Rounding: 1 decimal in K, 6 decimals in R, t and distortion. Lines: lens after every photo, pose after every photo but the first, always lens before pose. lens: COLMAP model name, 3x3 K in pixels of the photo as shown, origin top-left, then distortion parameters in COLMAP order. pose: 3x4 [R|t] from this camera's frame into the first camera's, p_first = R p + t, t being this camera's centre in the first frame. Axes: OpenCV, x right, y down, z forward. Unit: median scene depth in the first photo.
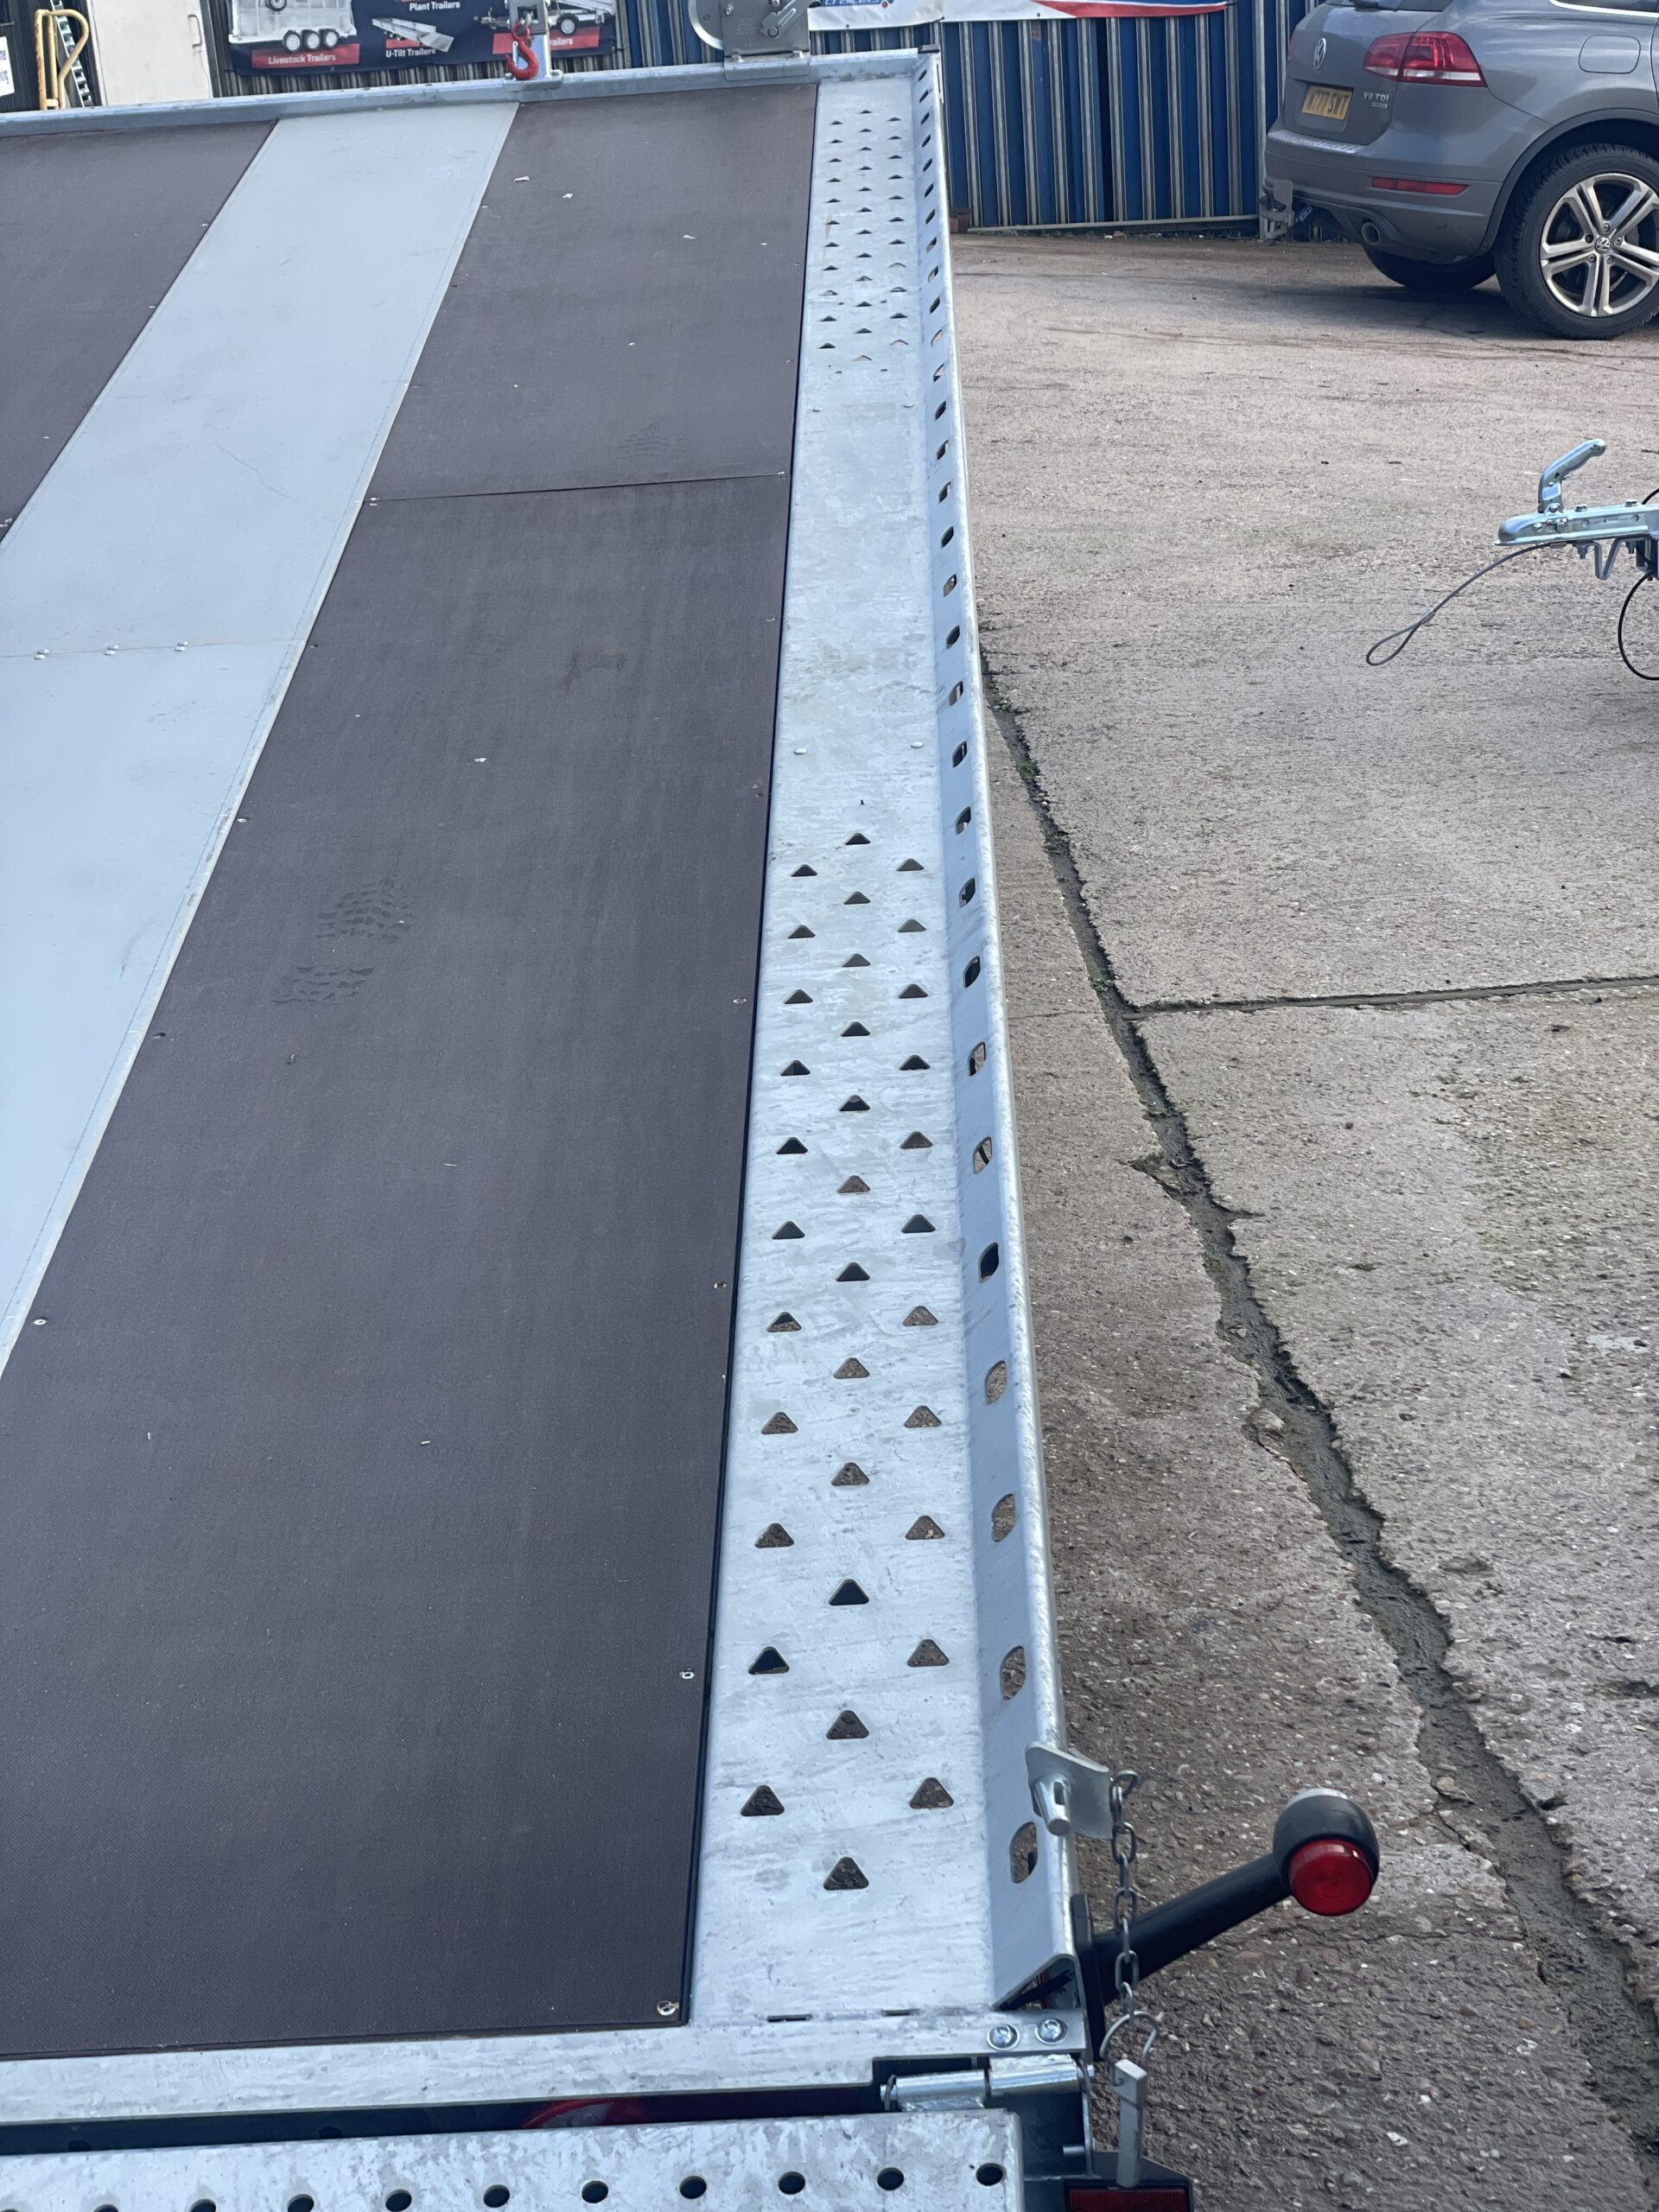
lens RADIAL K [[3278.0, 0, 838.9], [0, 3278.0, 1114.1], [0, 0, 1]] dist [0.122749, 0.000000]
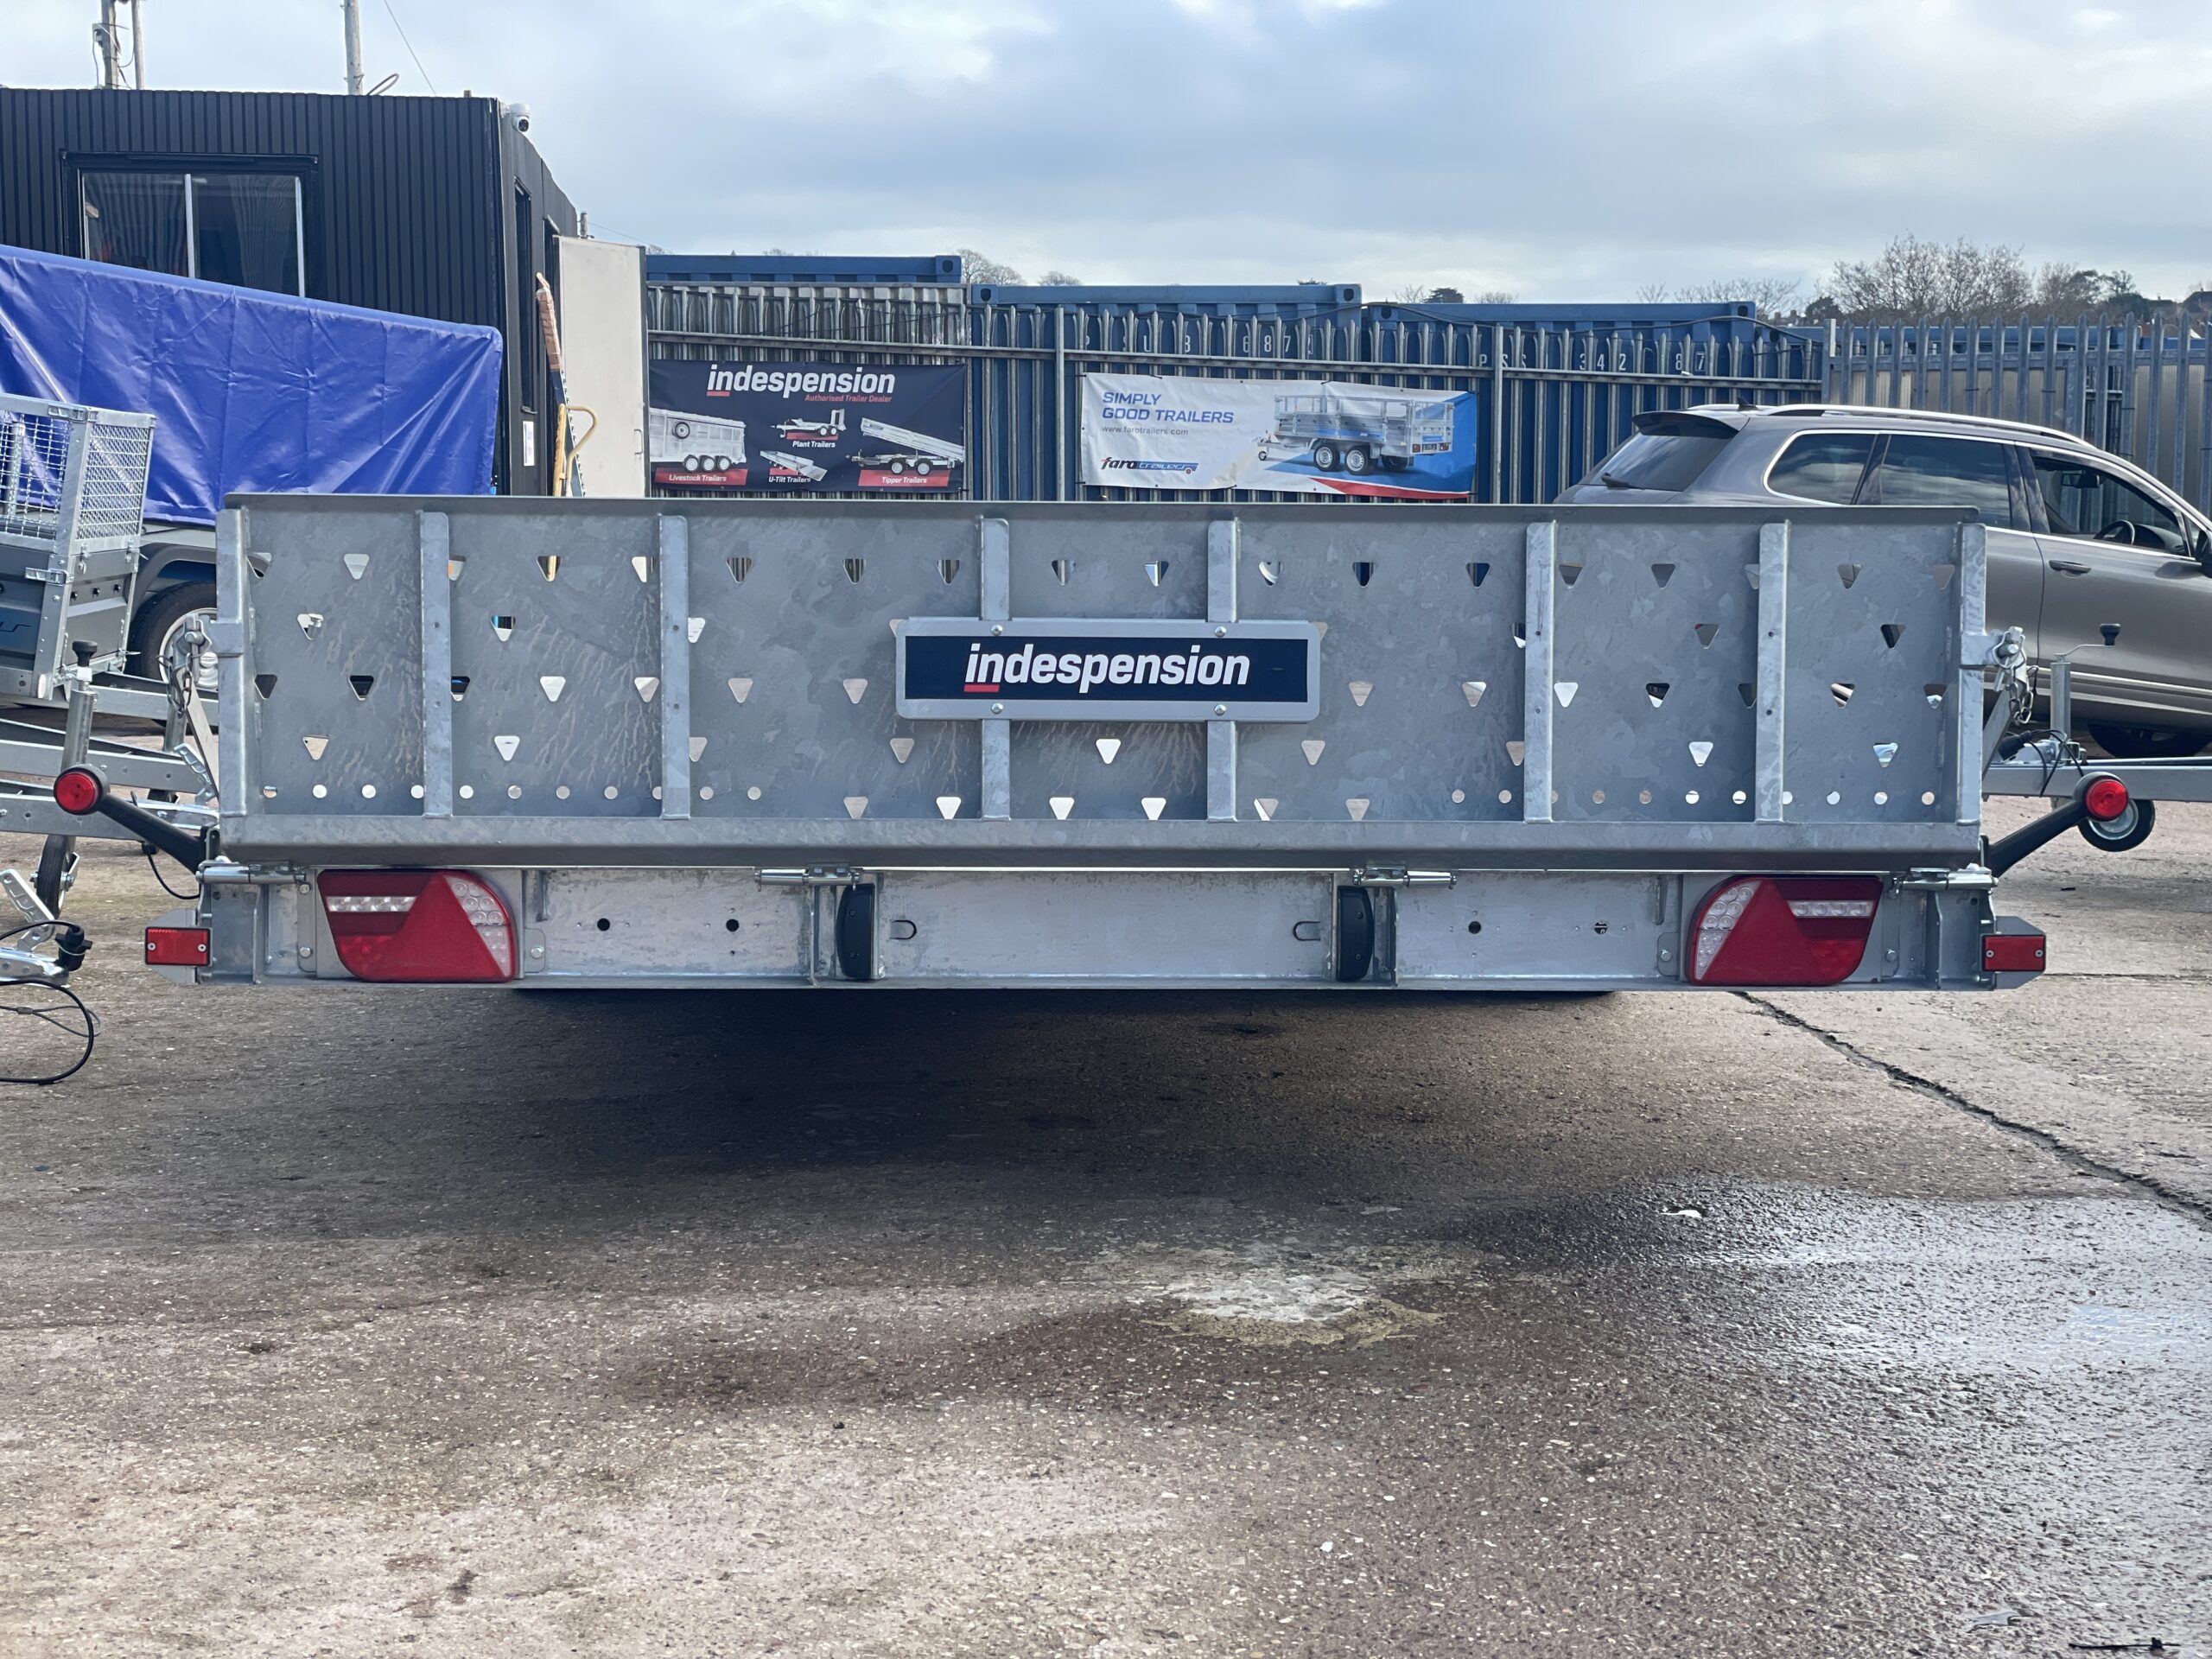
lens RADIAL K [[3278.0, 0, 1134.9], [0, 3278.0, 792.7], [0, 0, 1]] dist [0.122749, 0.000000]
pose [[0.995780, 0.069274, 0.060198, -0.090109], [-0.052404, 0.967670, -0.246714, 0.094059], [-0.075343, 0.242518, 0.967217, -0.152490]]
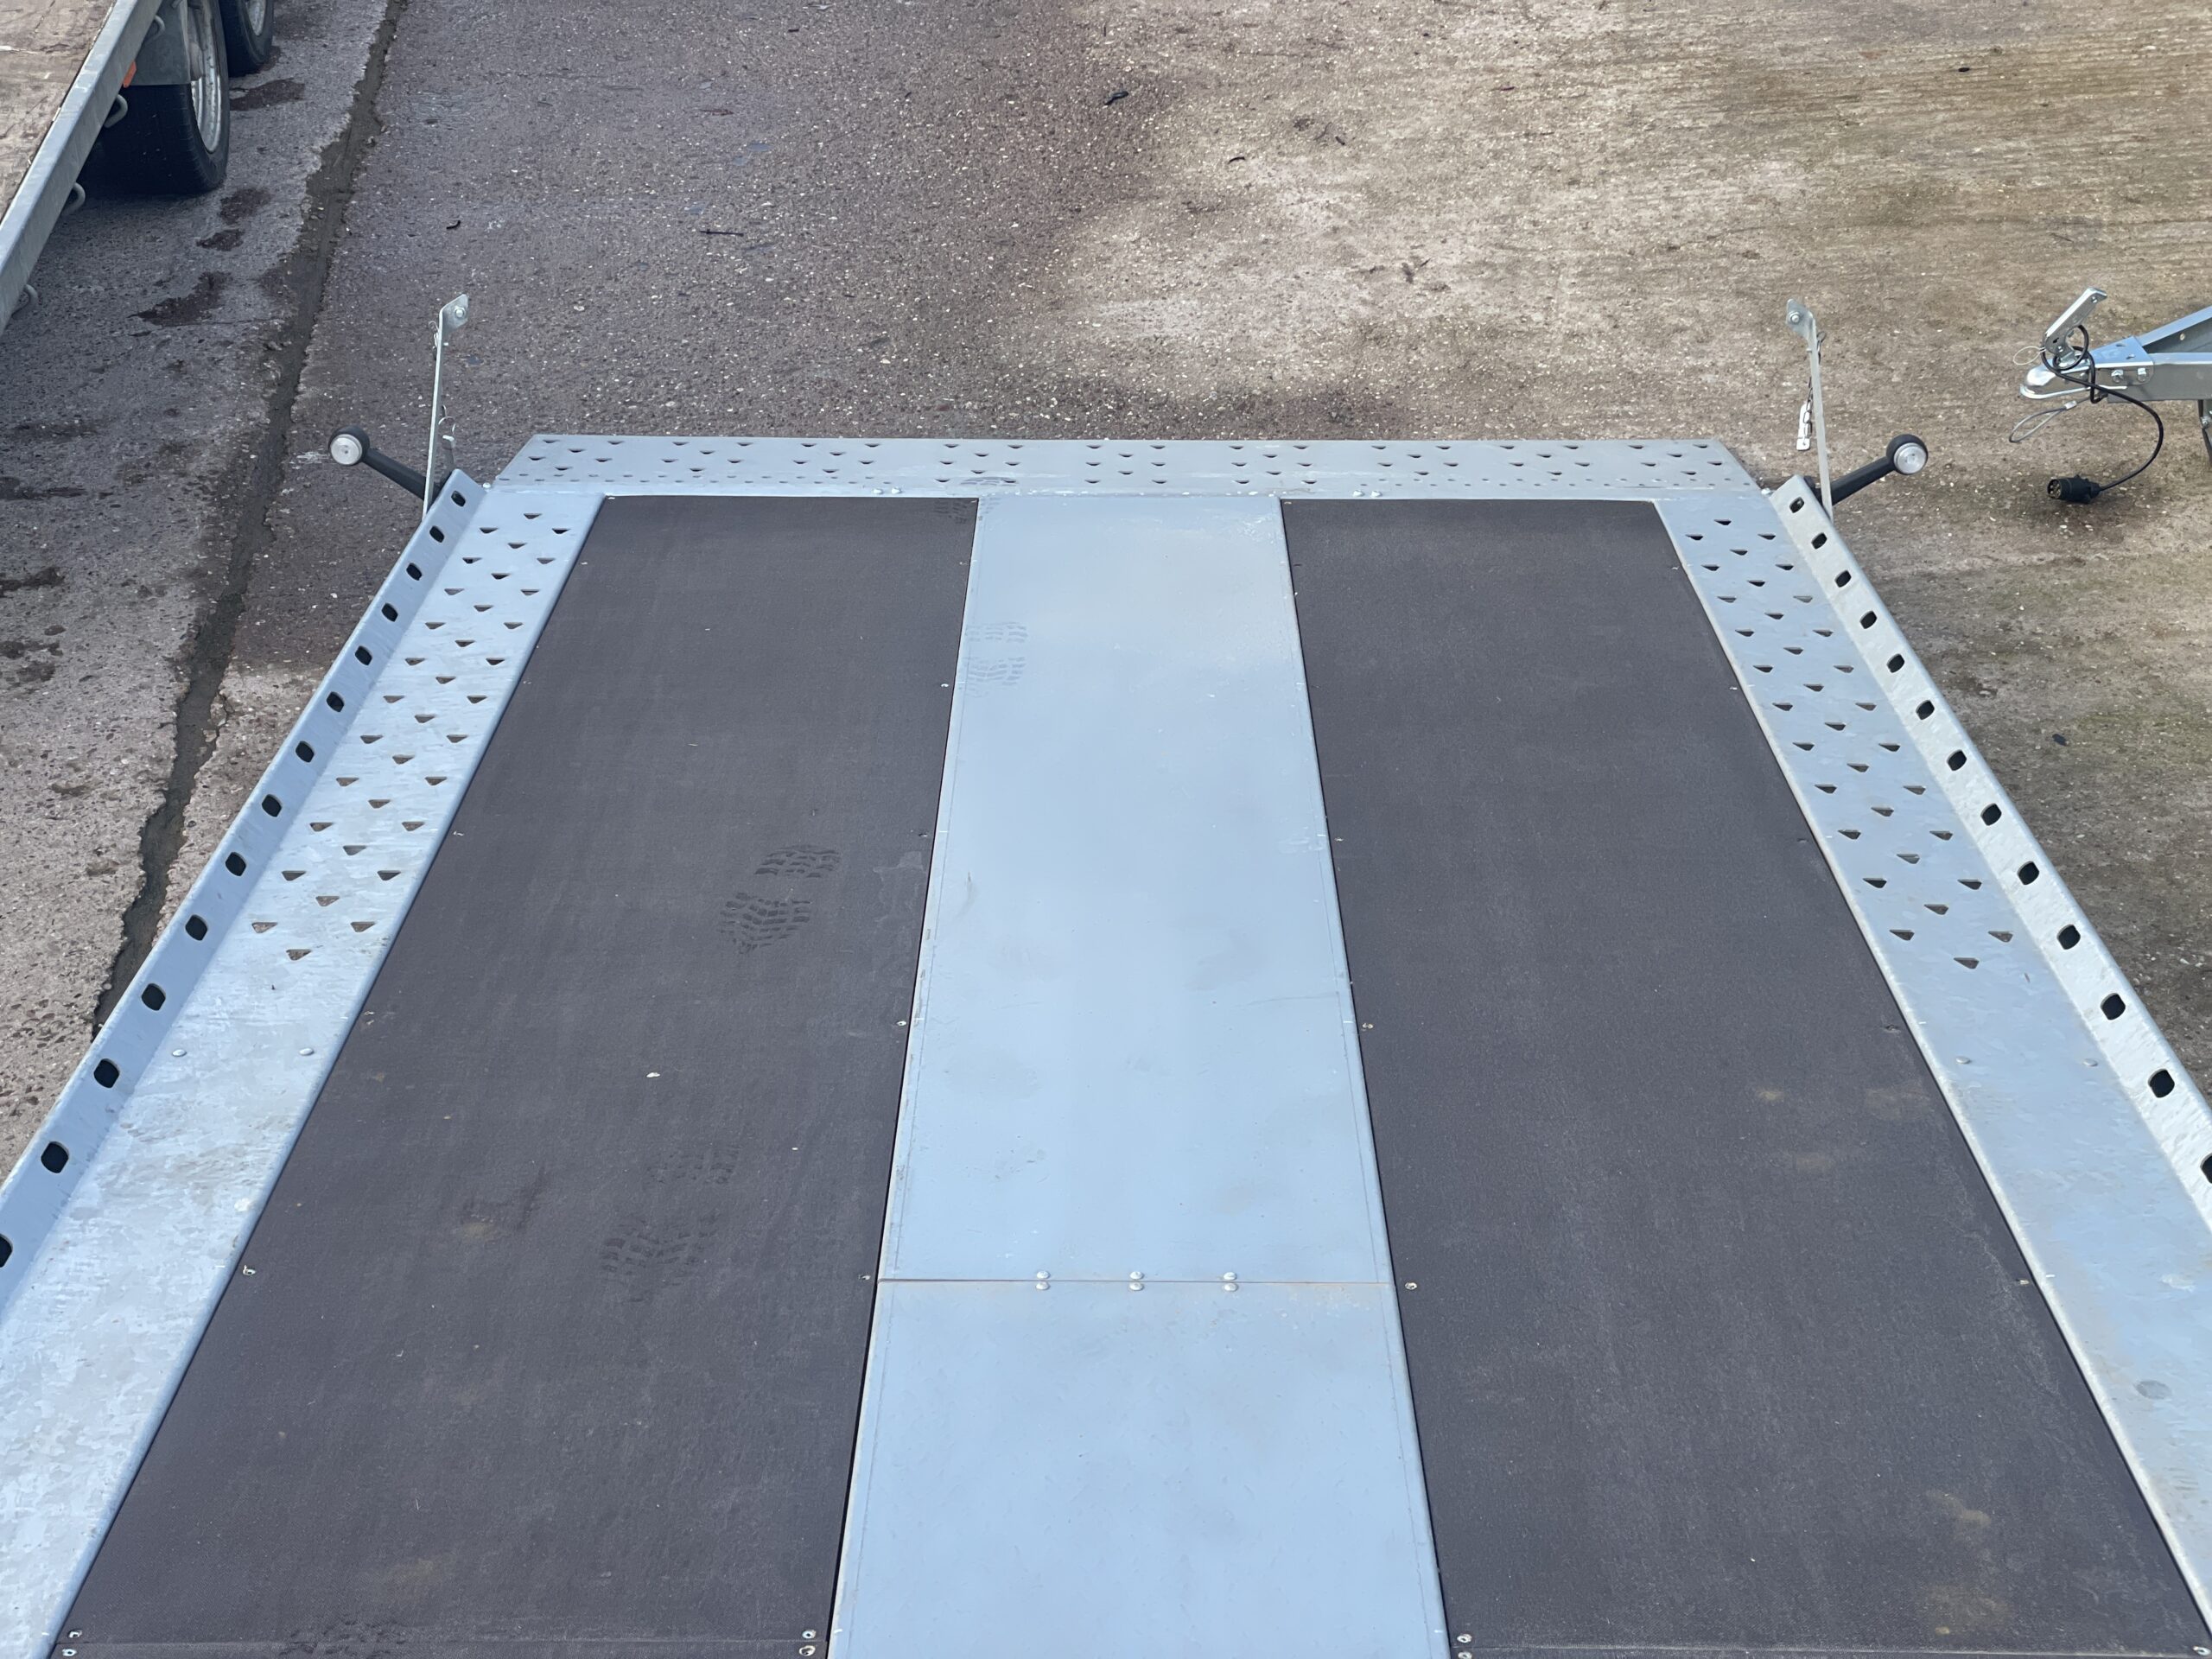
lens RADIAL K [[3278.0, 0, 1117.5], [0, 3278.0, 751.1], [0, 0, 1]] dist [0.122749, 0.000000]
pose [[-0.997822, 0.063984, 0.016052, -0.076496], [0.052311, 0.619227, 0.783468, -0.258757], [0.040189, 0.782601, -0.621225, 0.444234]]
